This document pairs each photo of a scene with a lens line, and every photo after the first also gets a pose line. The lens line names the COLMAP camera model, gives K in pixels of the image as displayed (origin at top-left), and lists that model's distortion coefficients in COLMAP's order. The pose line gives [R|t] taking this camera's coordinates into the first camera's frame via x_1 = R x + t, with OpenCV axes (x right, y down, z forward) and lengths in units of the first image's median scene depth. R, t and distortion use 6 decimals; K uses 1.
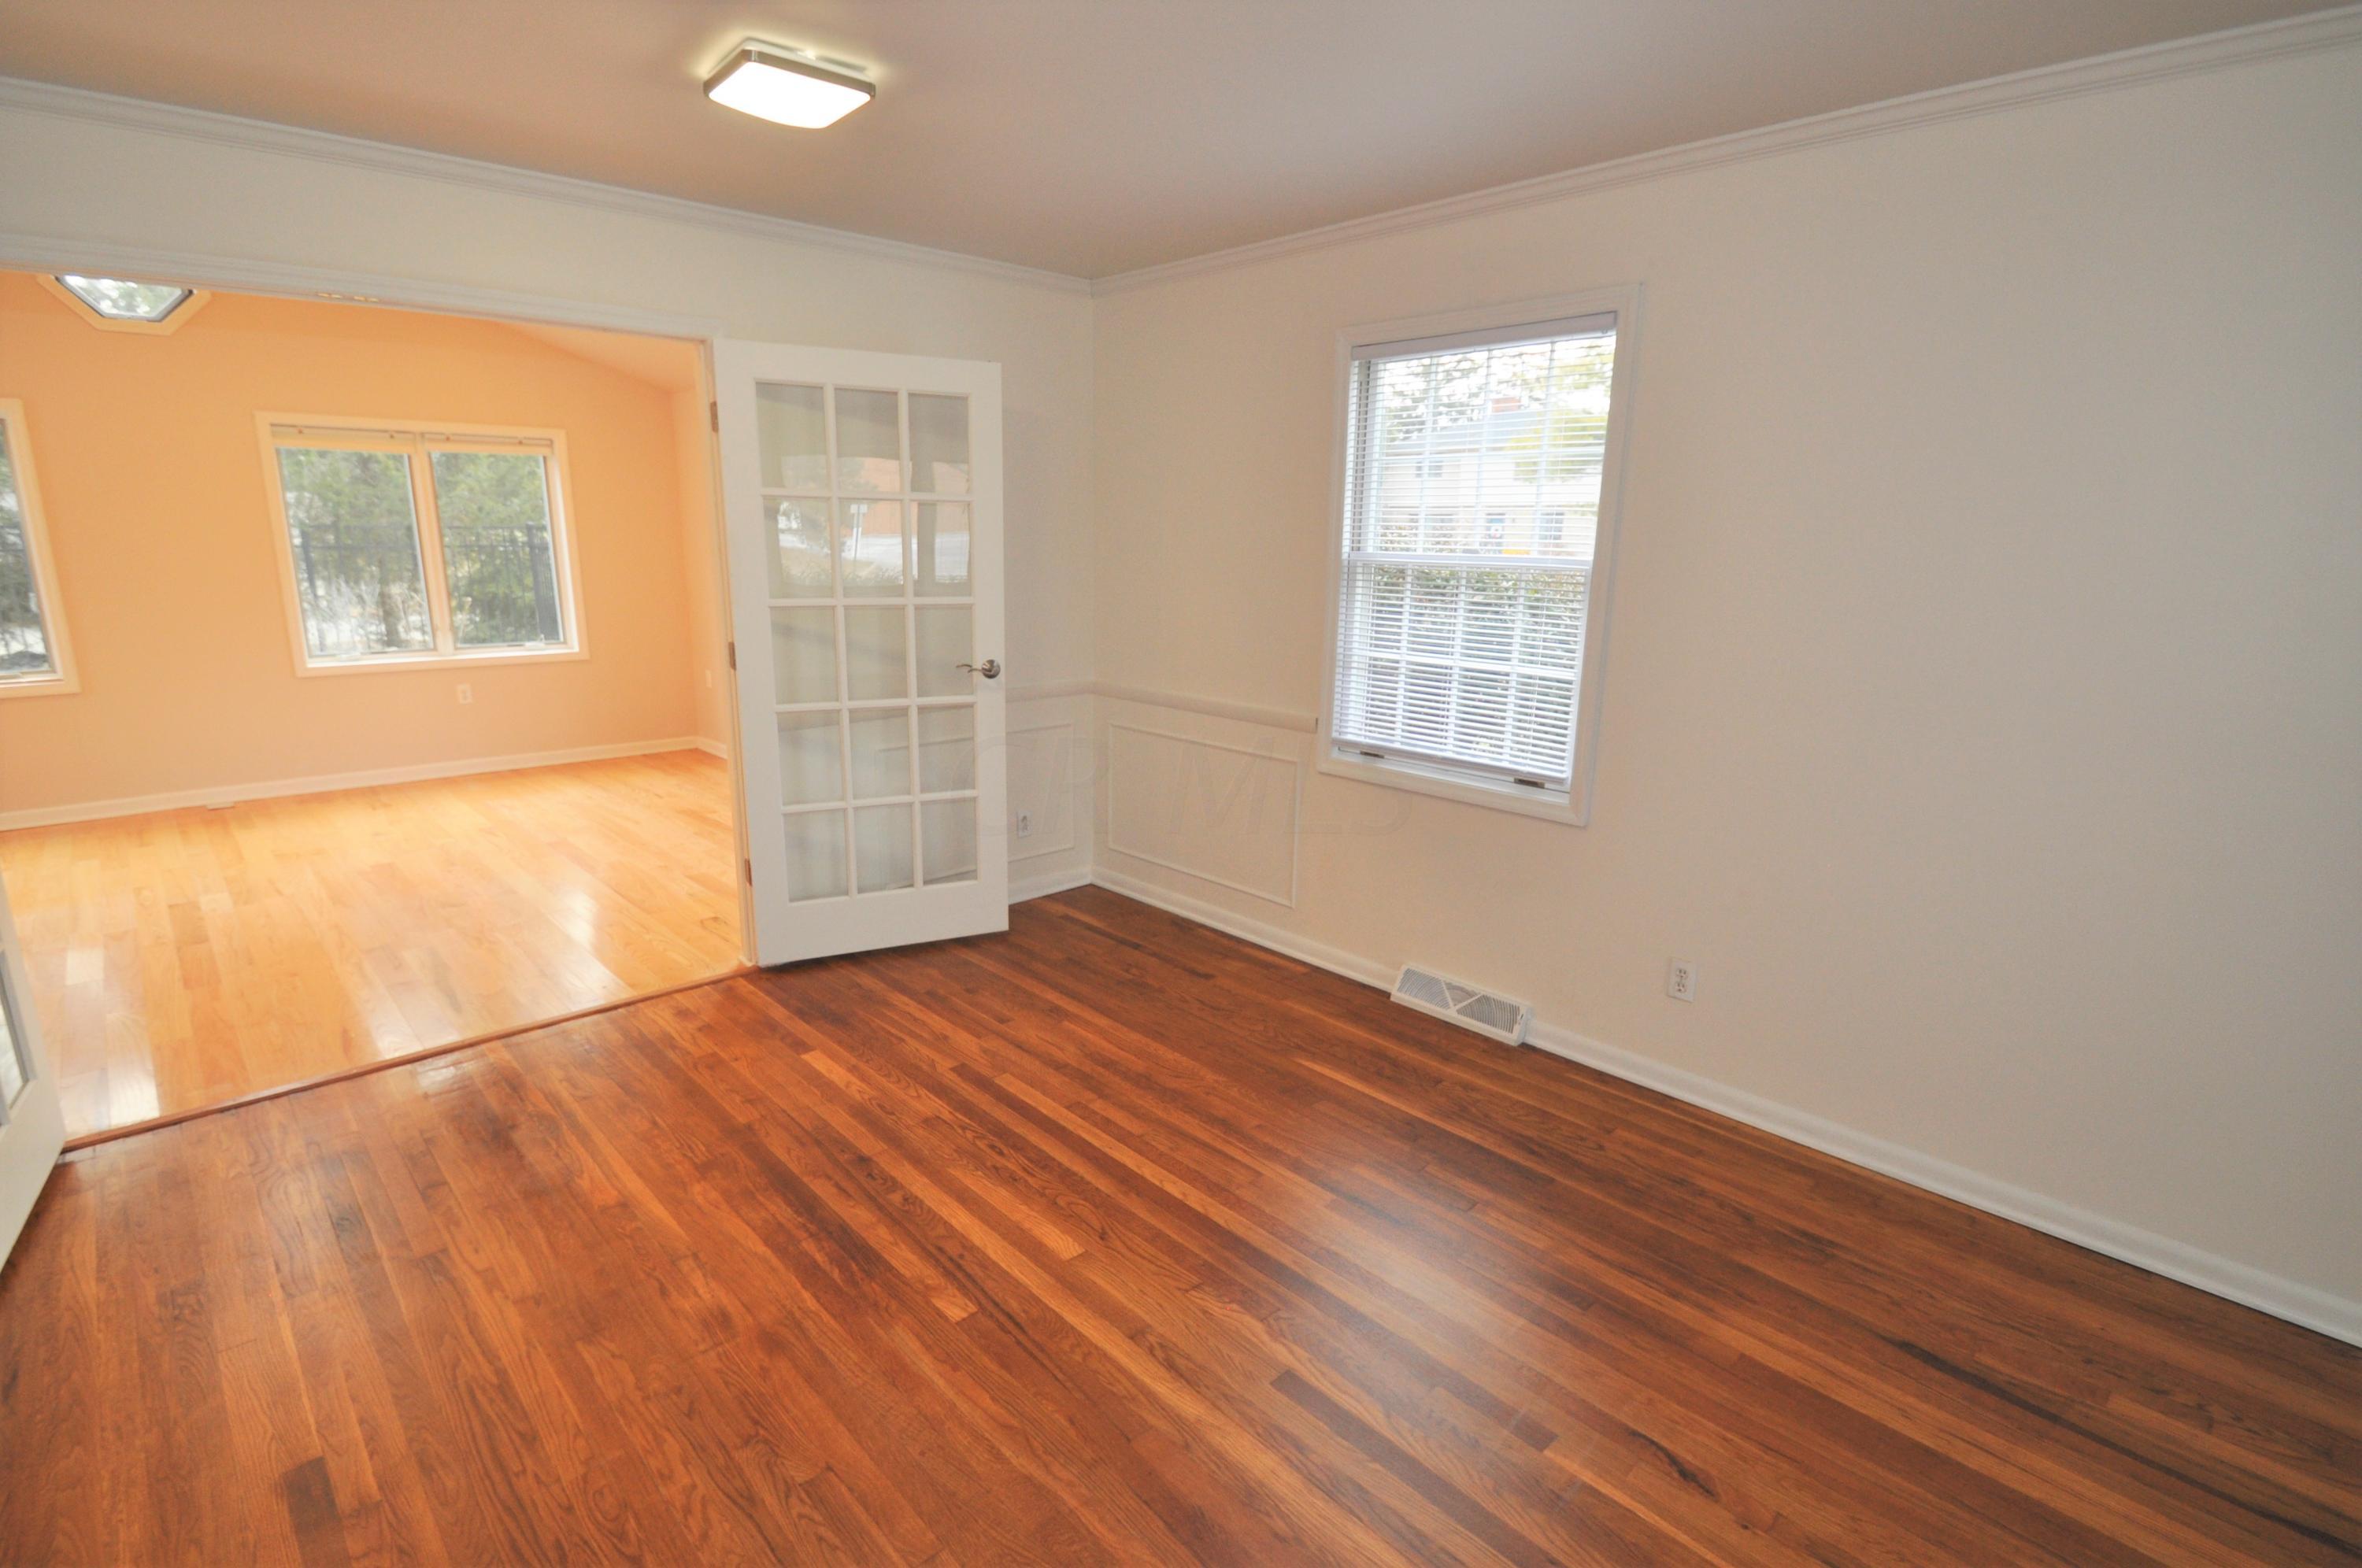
lens RADIAL K [[1109.6, 0, 1169.2], [0, 1109.6, 821.6], [0, 0, 1]] dist [0.000091, -0.014804]
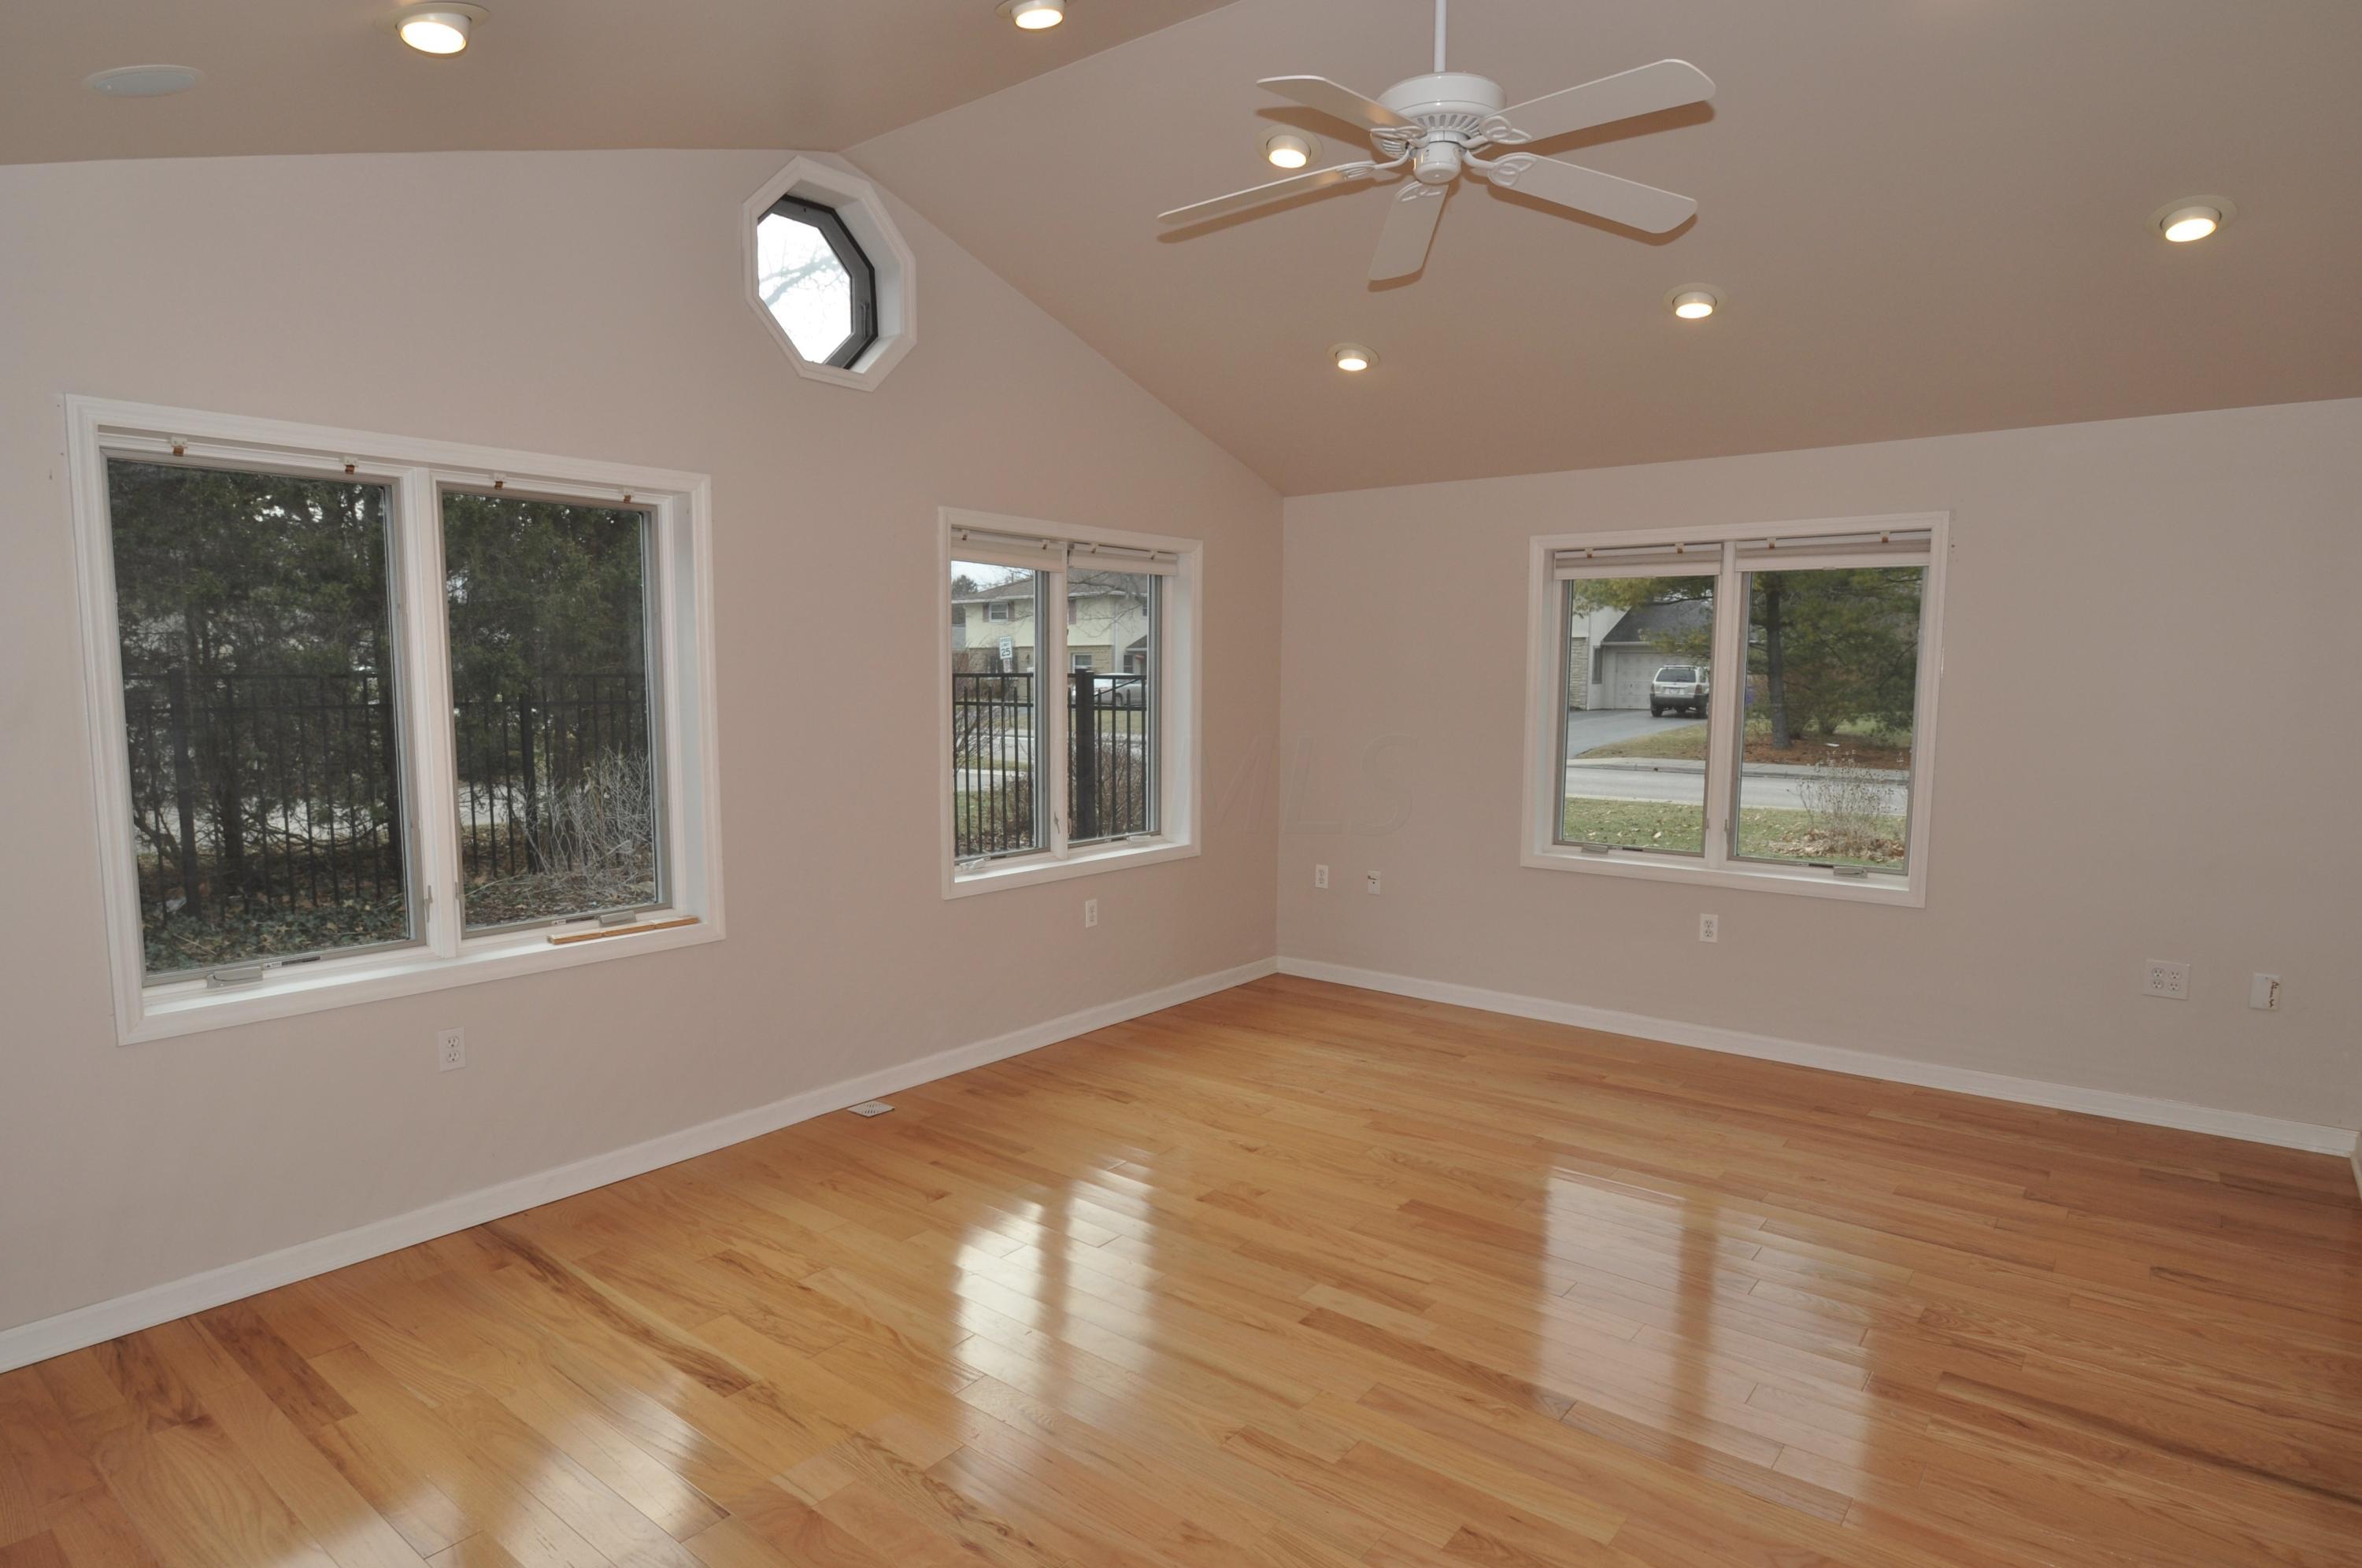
lens RADIAL K [[1260.1, 0, 1156.3], [0, 1260.1, 808.0], [0, 0, 1]] dist [-0.003127, -0.014983]
pose [[0.992072, -0.027805, 0.122560, -0.974767], [0.046014, 0.987863, -0.148354, -0.086558], [-0.116947, 0.152818, 0.981310, 0.300152]]
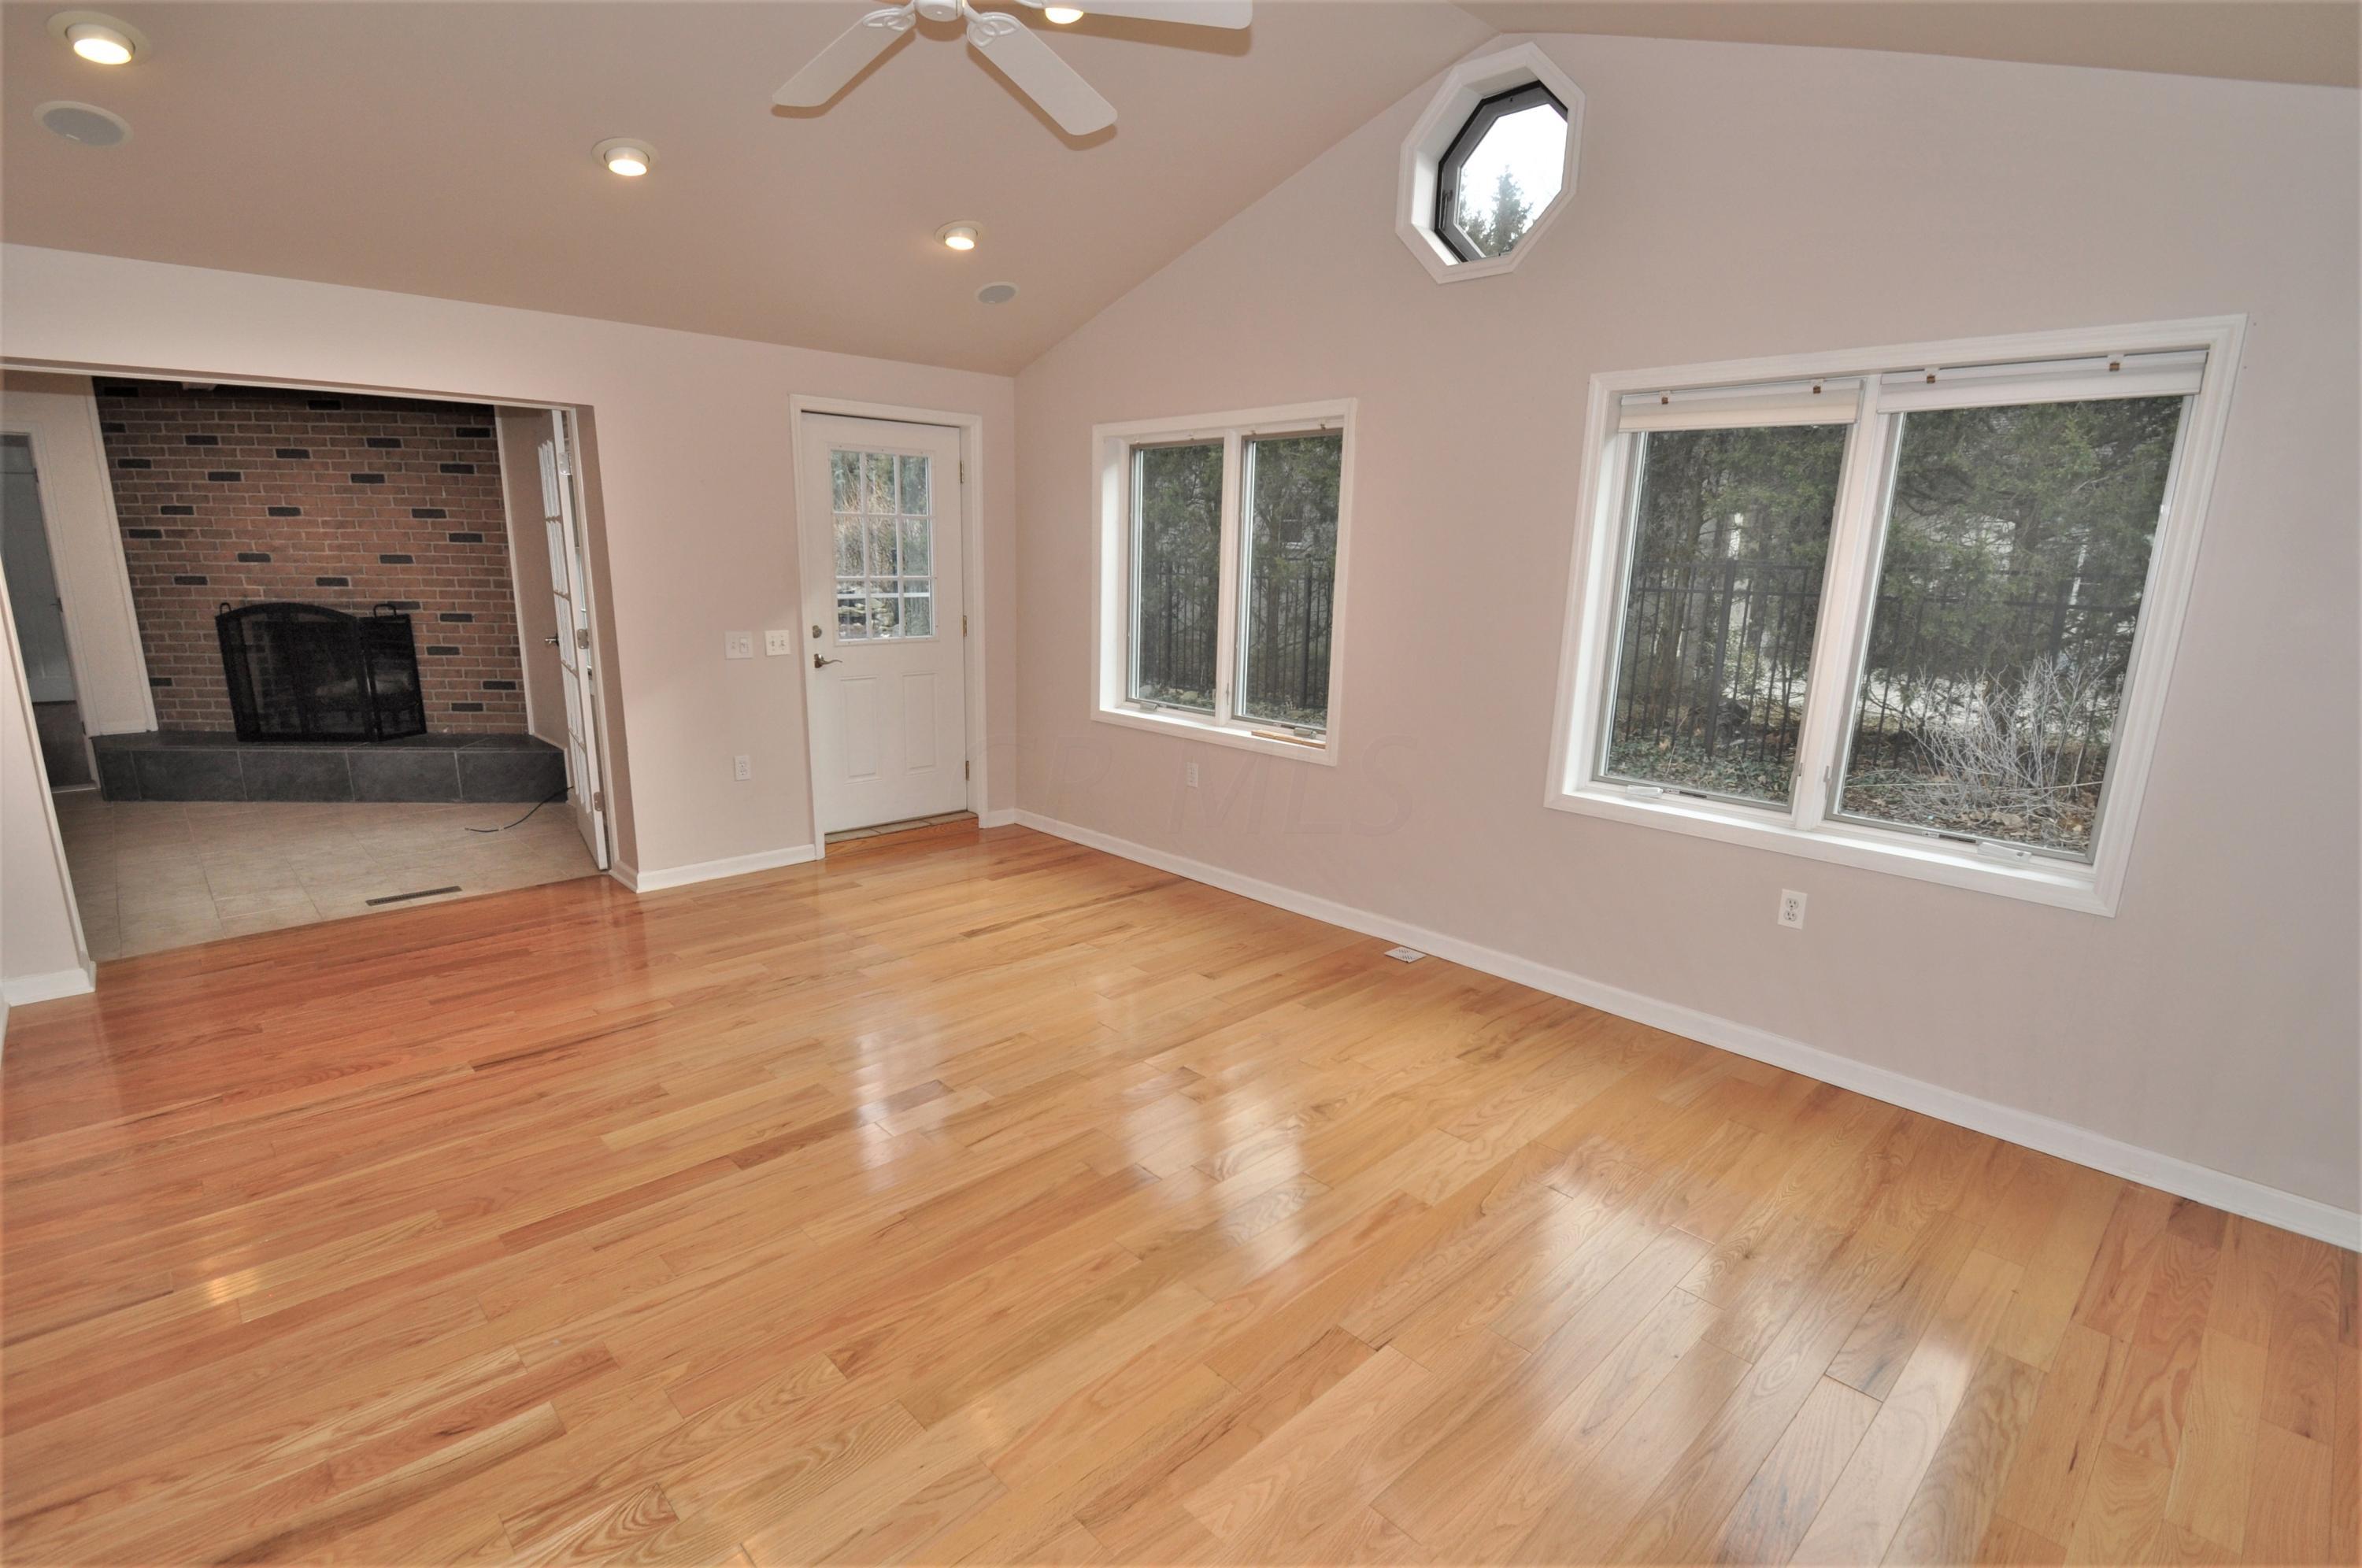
lens RADIAL K [[1109.6, 0, 1169.2], [0, 1109.6, 821.6], [0, 0, 1]] dist [0.000091, -0.014804]
pose [[0.000392, 0.220760, -0.975328, -0.226987], [-0.275781, 0.937529, 0.212094, -0.254288], [0.961220, 0.268894, 0.061249, 0.970630]]
